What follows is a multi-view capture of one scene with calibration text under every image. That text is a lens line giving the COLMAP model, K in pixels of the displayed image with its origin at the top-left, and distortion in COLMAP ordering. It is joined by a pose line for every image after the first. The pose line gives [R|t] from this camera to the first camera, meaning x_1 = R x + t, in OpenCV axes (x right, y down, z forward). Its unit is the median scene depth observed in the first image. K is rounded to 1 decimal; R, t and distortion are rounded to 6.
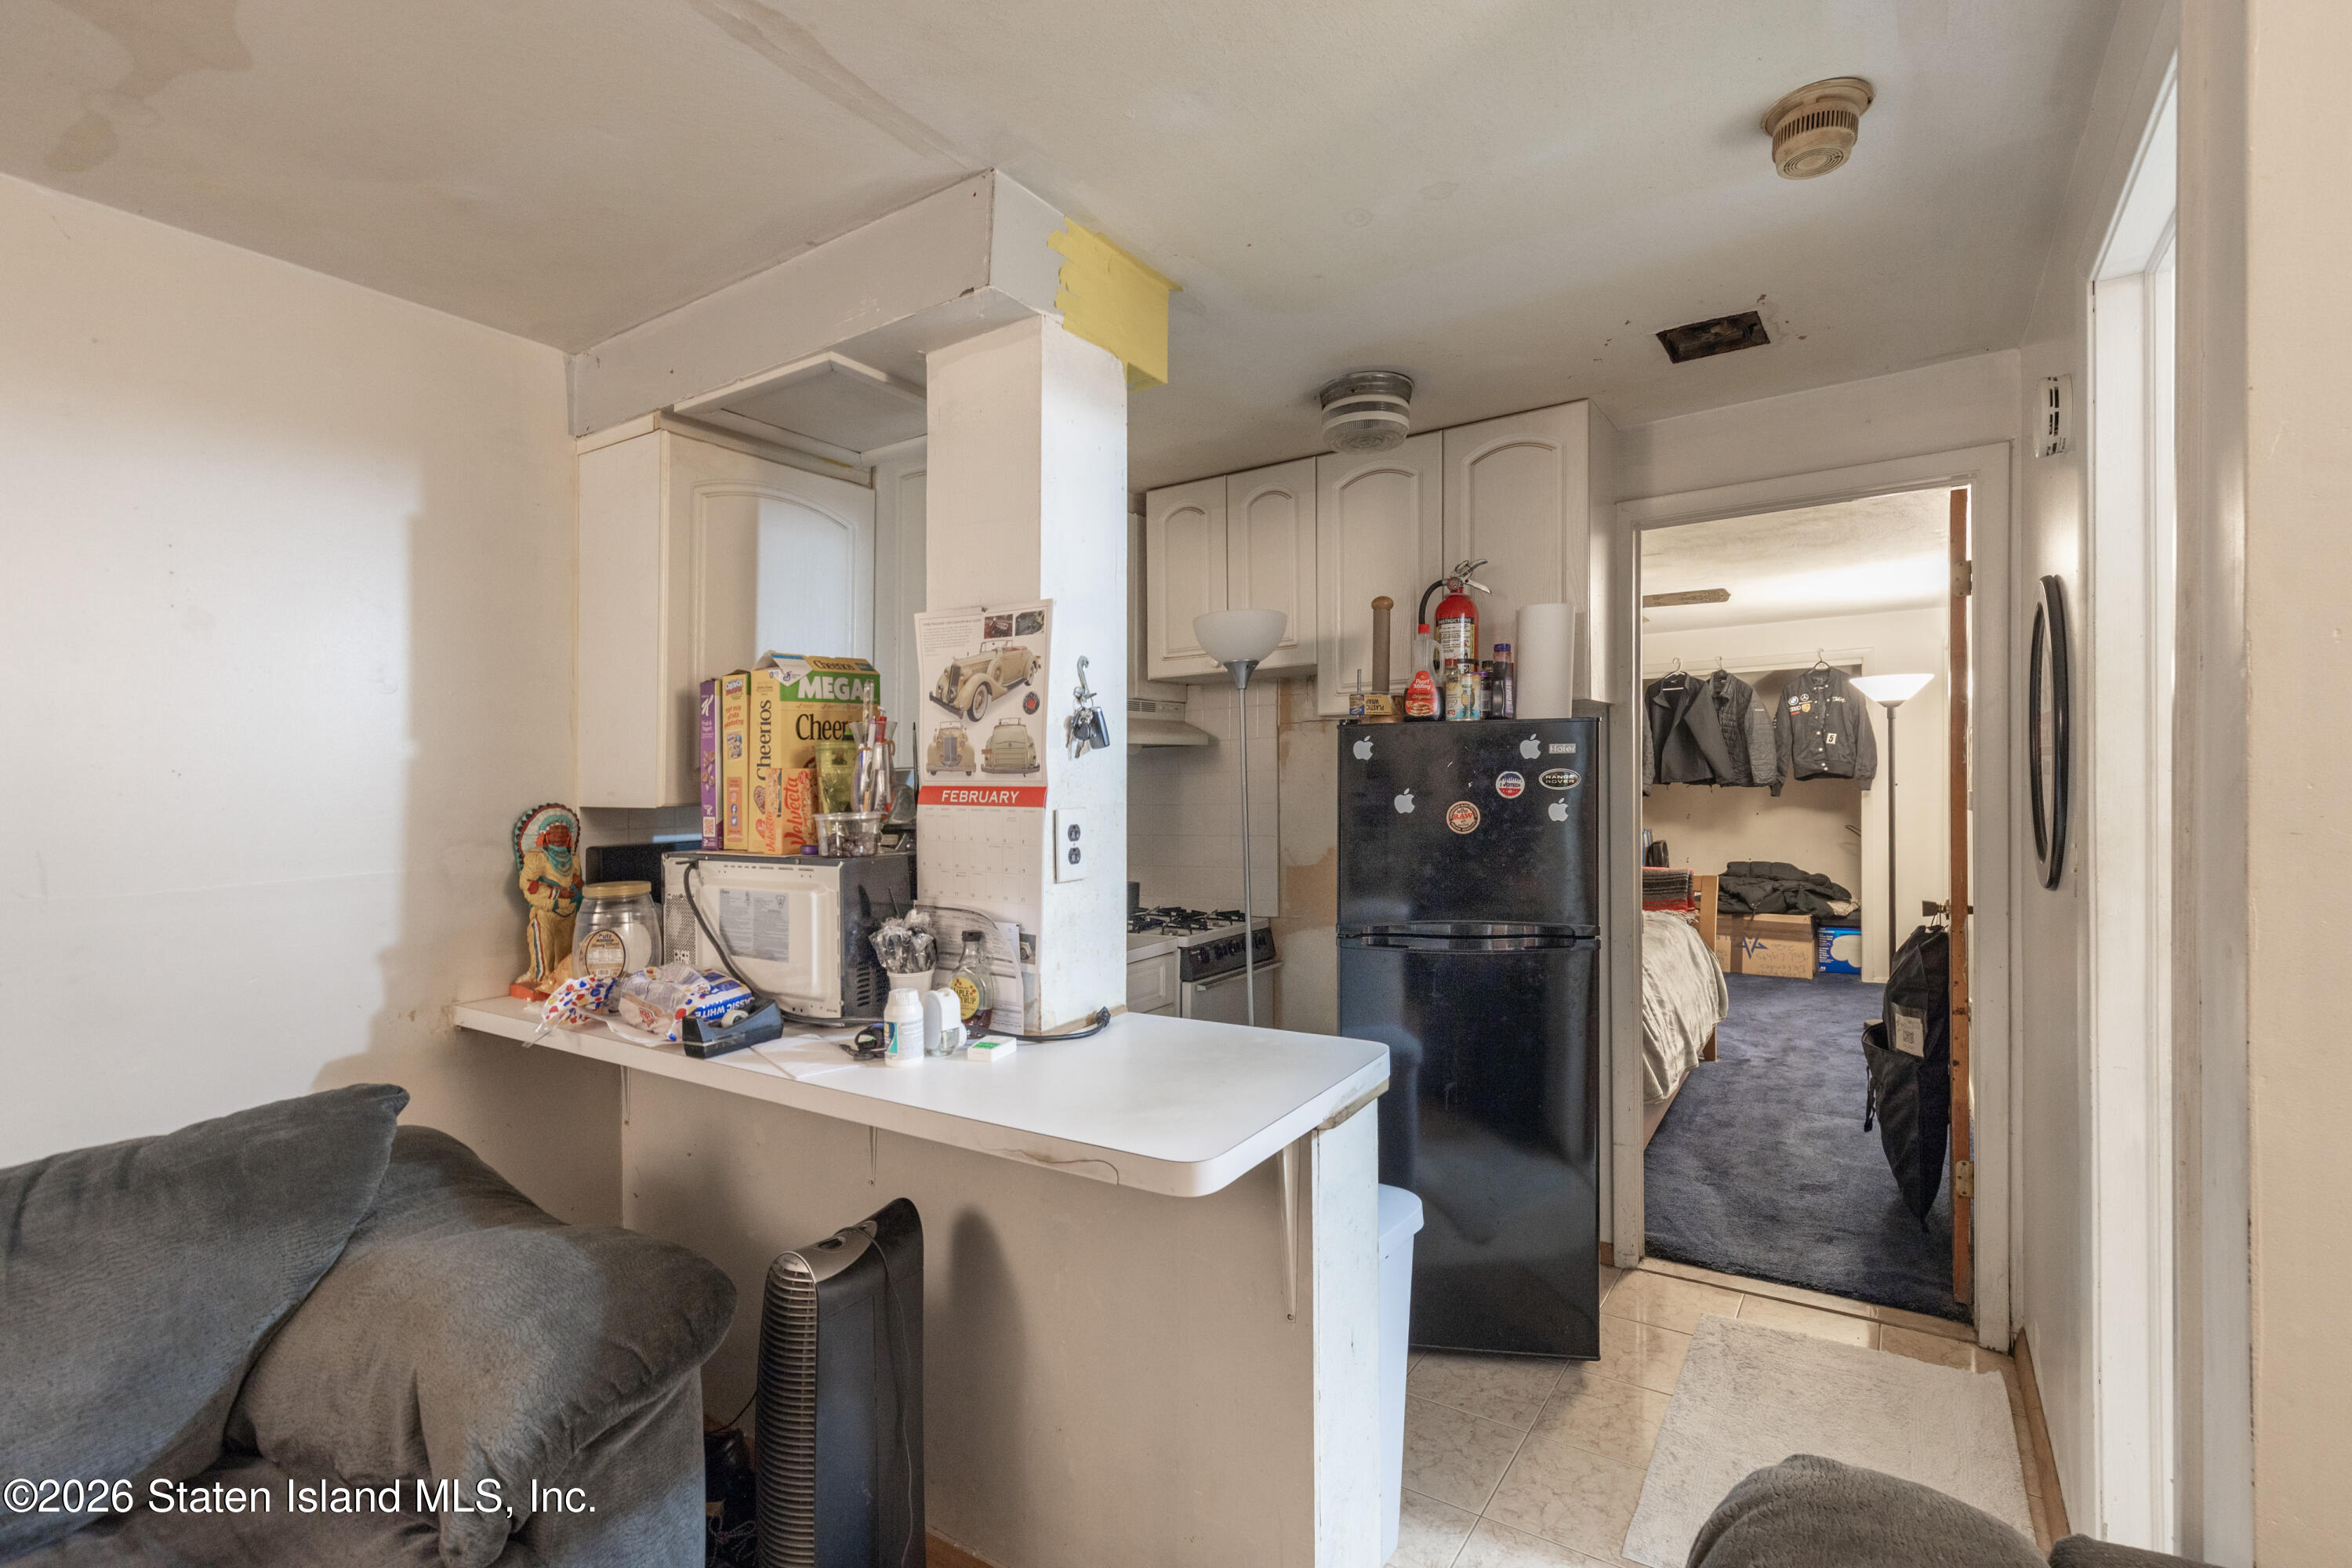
lens RADIAL K [[1082.8, 0, 1209.4], [0, 1082.8, 826.7], [0, 0, 1]] dist [-0.000202, -0.000350]
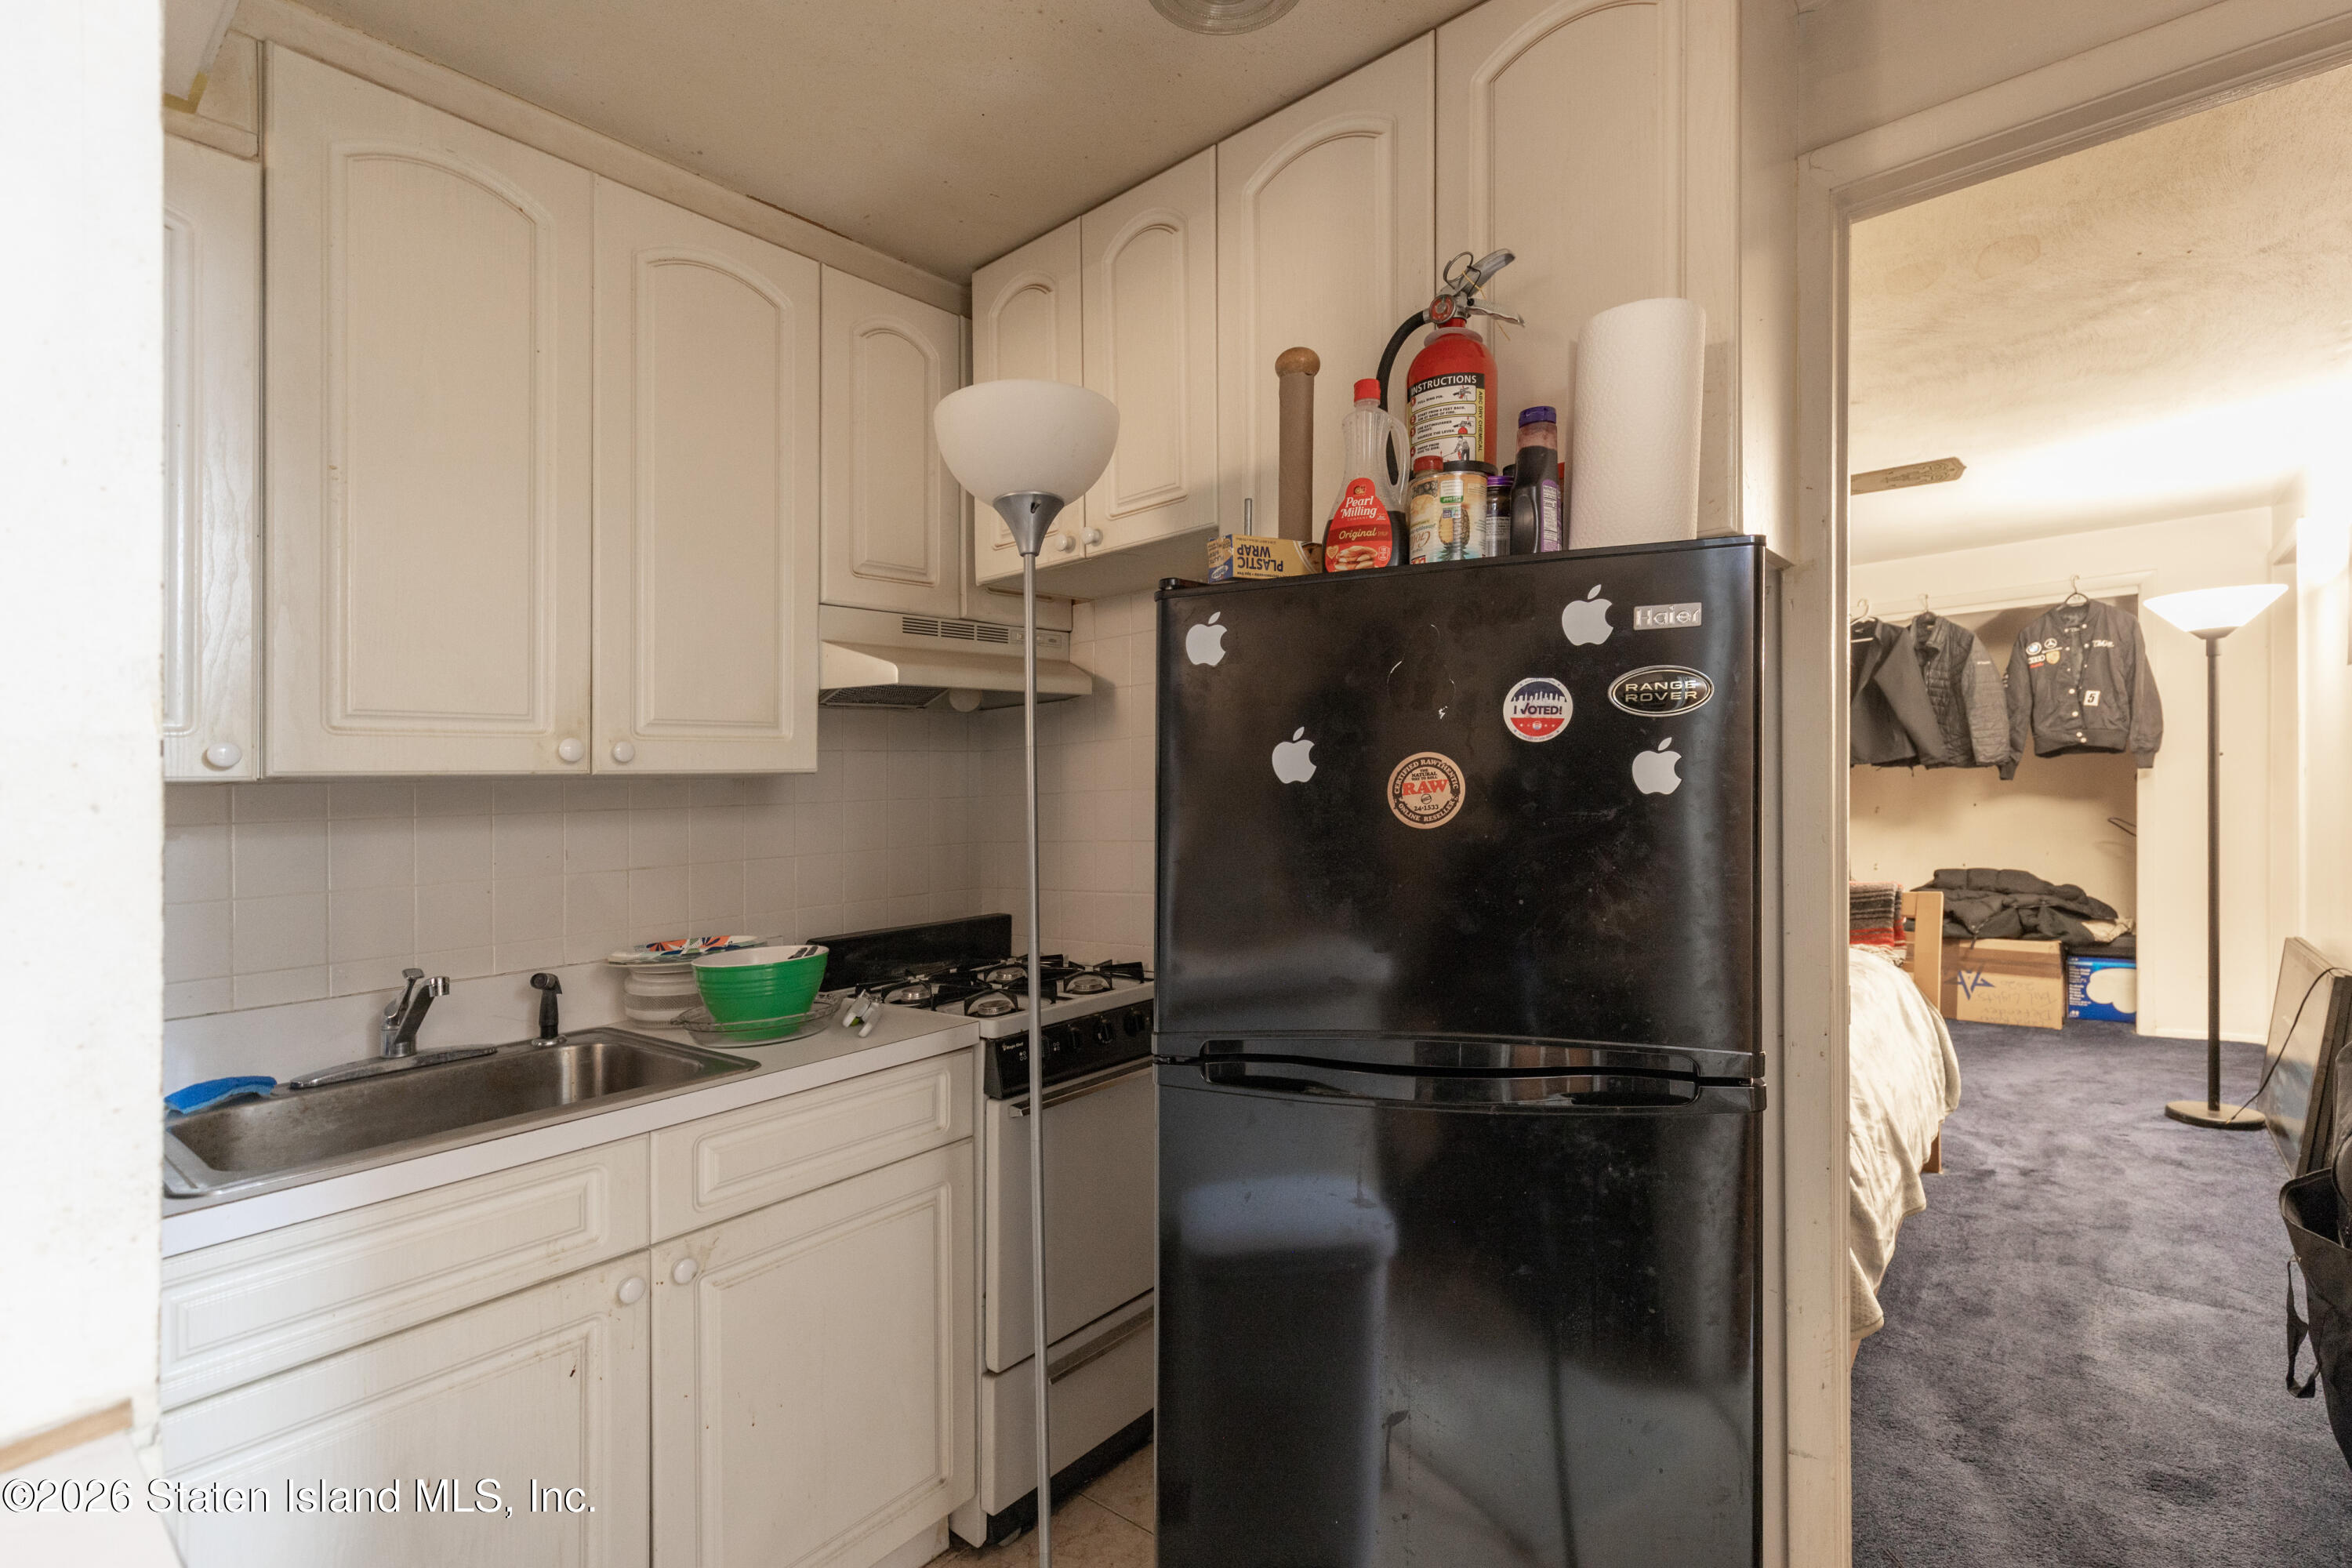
lens RADIAL K [[1082.5, 0, 1219.6], [0, 1082.5, 860.2], [0, 0, 1]] dist [0.000213, 0.000202]
pose [[0.993634, -0.008169, -0.112362, 0.121197], [0.010968, 0.999644, 0.024312, 0.004651], [0.112123, -0.025389, 0.993370, 0.342102]]
